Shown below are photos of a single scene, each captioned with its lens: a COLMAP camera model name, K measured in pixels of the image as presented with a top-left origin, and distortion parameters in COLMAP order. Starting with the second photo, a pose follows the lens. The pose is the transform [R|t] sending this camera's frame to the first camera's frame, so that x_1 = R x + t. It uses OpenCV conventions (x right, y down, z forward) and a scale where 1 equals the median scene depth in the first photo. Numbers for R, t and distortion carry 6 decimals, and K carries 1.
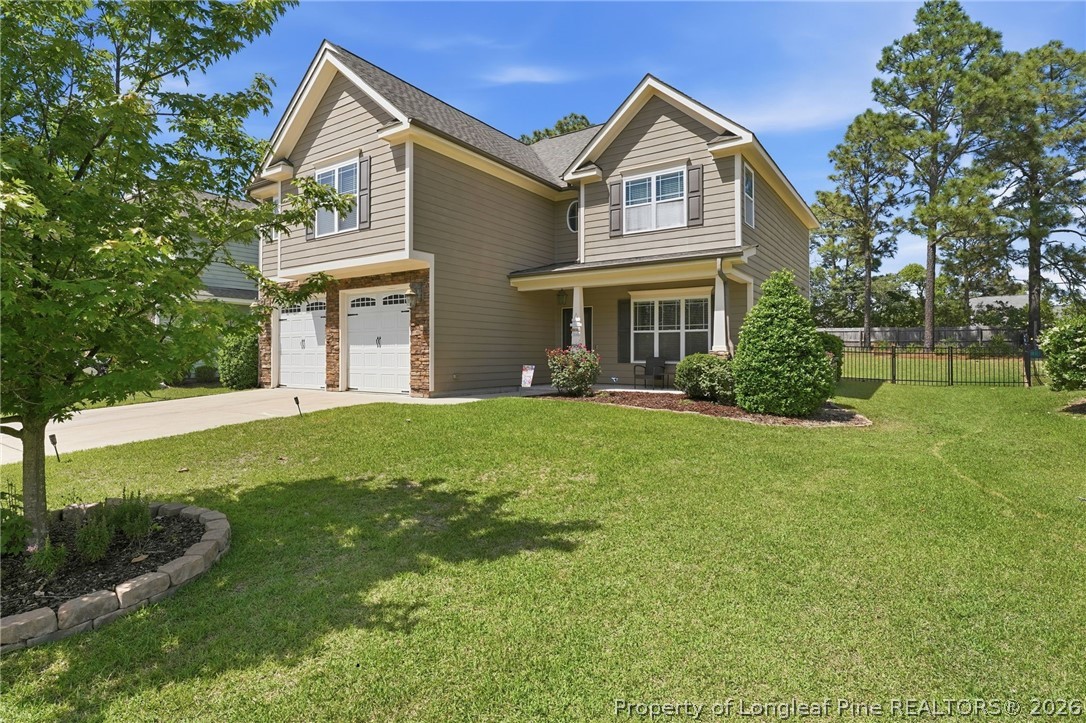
lens RADIAL K [[561.5, 0, 529.0], [0, 561.5, 344.2], [0, 0, 1]] dist [-0.001567, -0.000018]
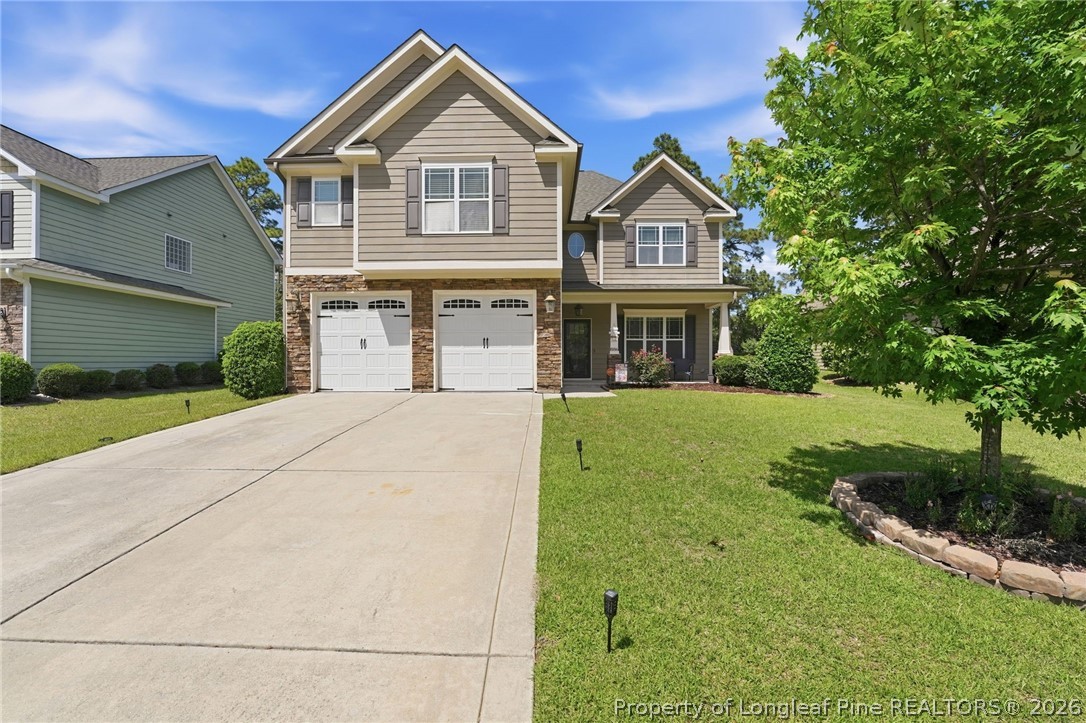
lens RADIAL K [[459.9, 0, 532.2], [0, 459.9, 359.4], [0, 0, 1]] dist [-0.017962, -0.000100]
pose [[0.831292, -0.000443, 0.555836, -0.648557], [-0.009950, 0.999828, 0.015677, 0.011944], [-0.555747, -0.018562, 0.831144, 0.231244]]
